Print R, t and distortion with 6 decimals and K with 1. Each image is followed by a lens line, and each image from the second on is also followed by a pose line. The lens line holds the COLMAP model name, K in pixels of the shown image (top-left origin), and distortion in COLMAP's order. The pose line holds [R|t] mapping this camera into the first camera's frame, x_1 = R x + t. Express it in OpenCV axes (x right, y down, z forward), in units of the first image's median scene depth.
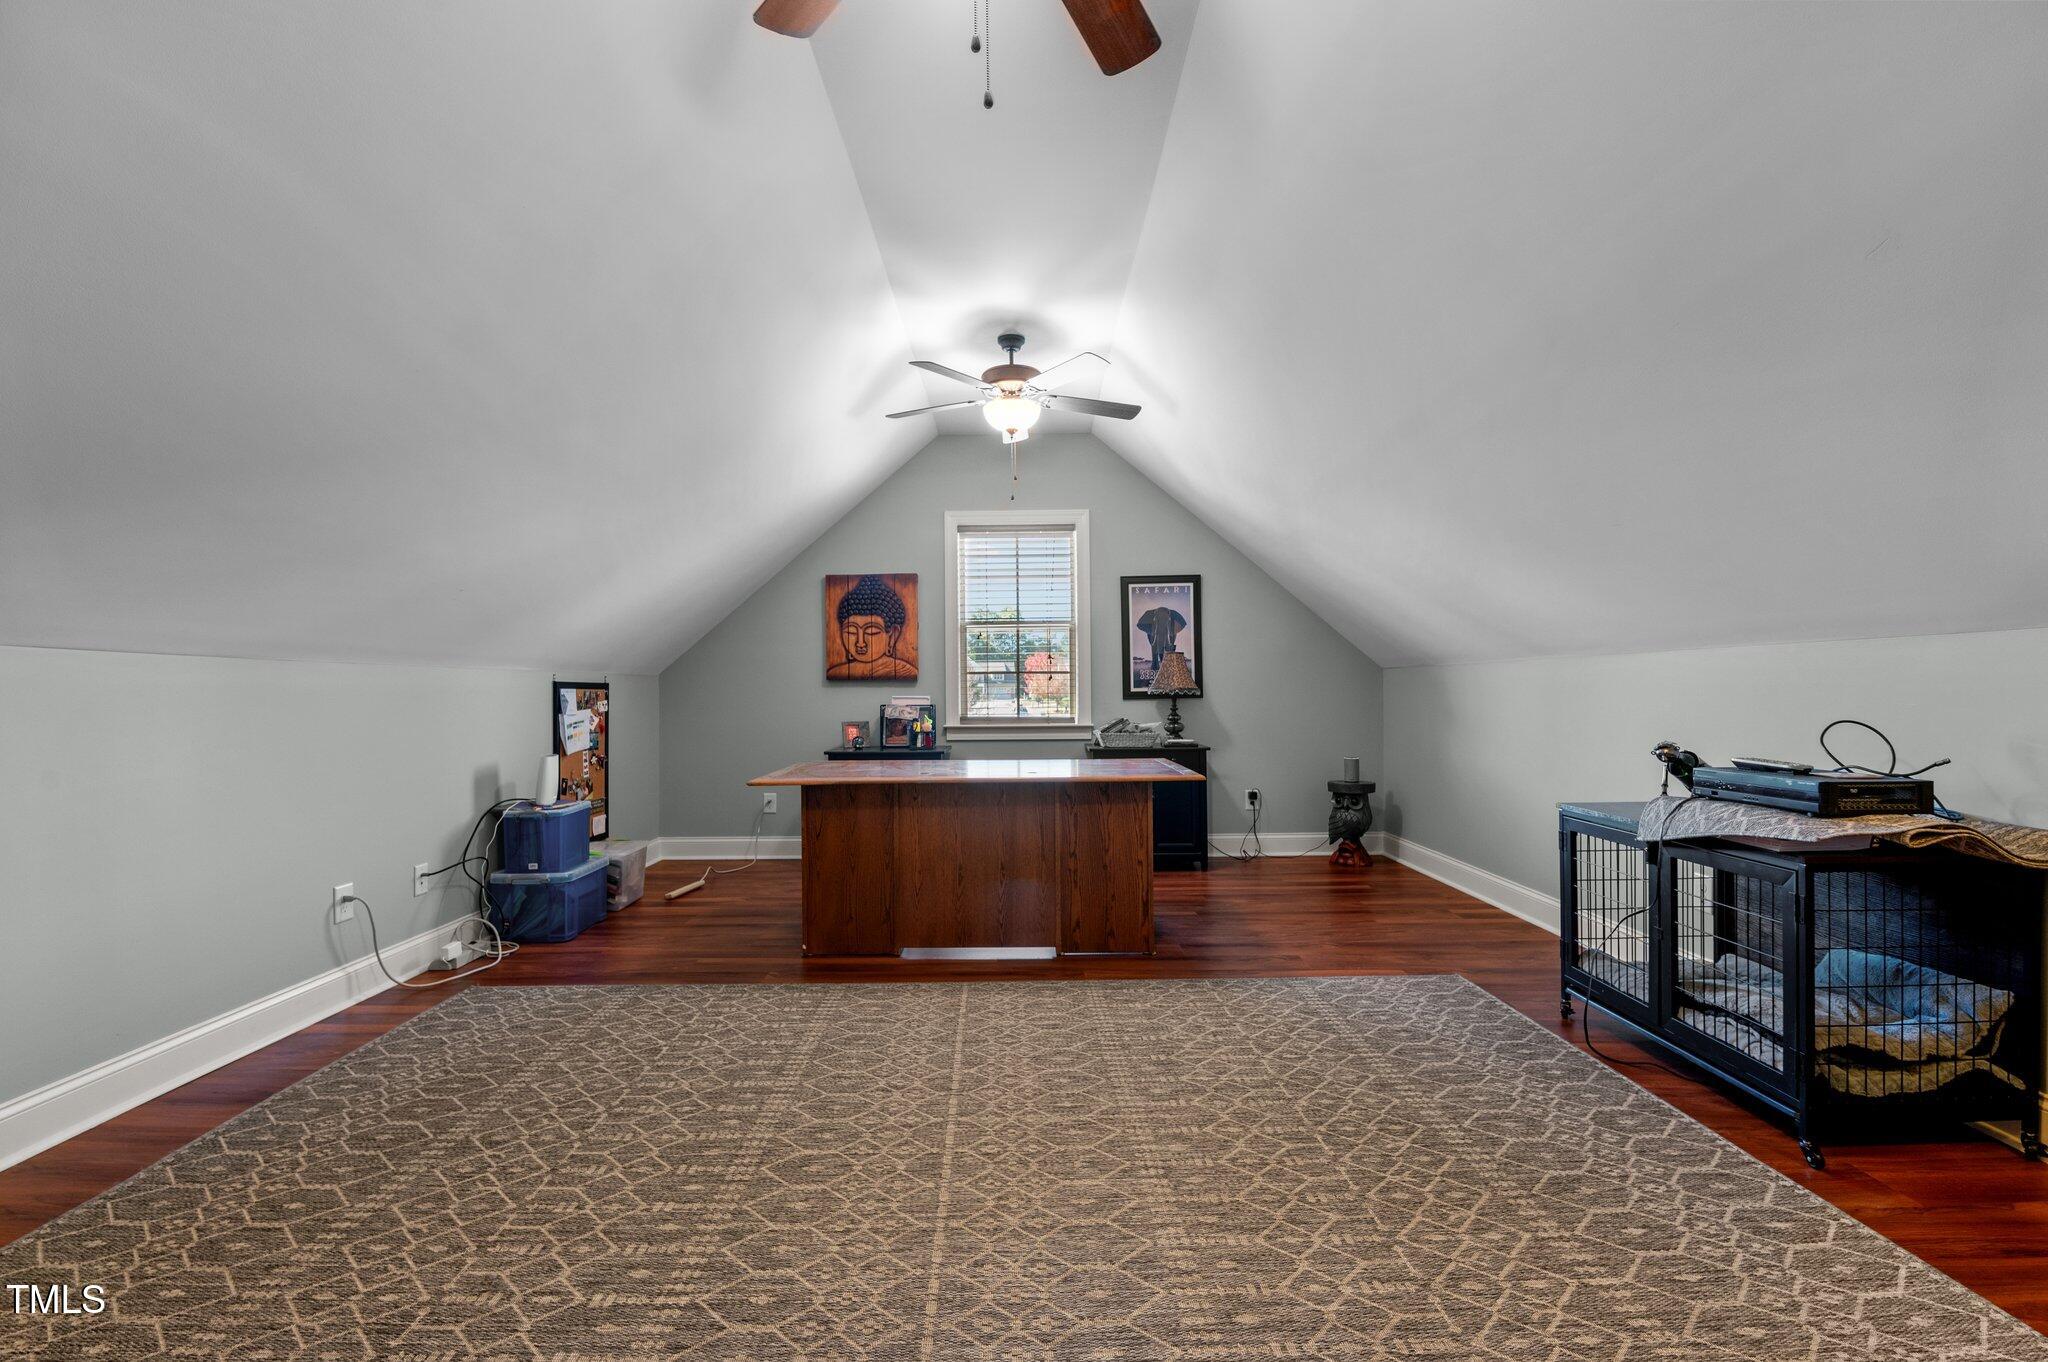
lens RADIAL K [[882.4, 0, 1024.0], [0, 882.4, 681.0], [0, 0, 1]] dist [0.000211, -0.011393]
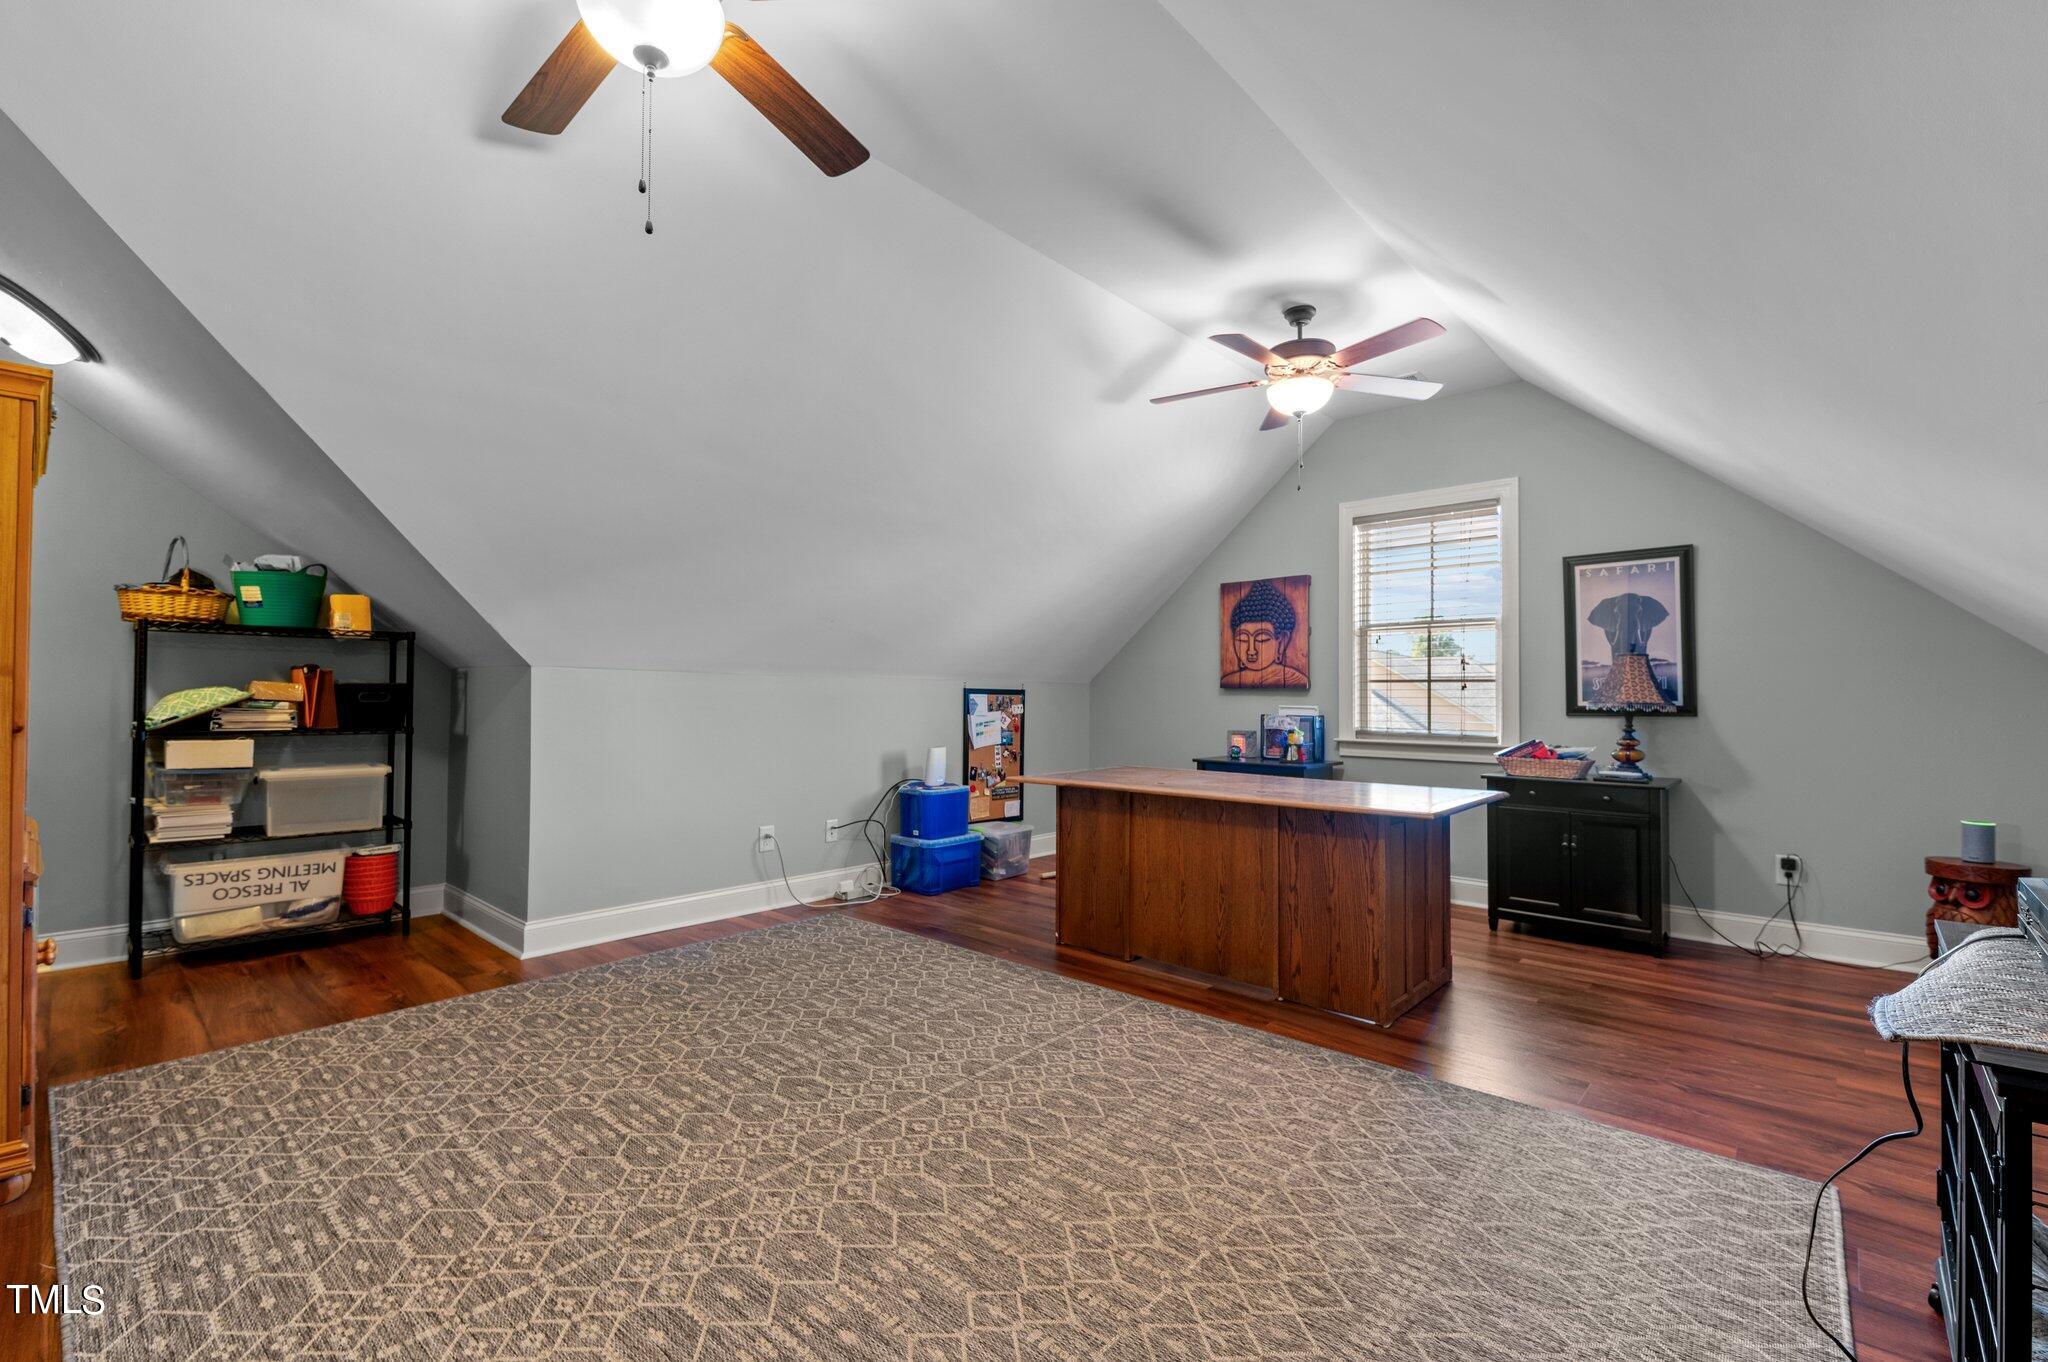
lens RADIAL K [[884.8, 0, 1017.9], [0, 884.8, 685.3], [0, 0, 1]] dist [0.016858, -0.011041]
pose [[0.738356, 0.004405, -0.674397, 0.446468], [-0.005839, 0.999983, 0.000138, -0.005220], [0.674386, 0.003836, 0.738369, 0.159718]]
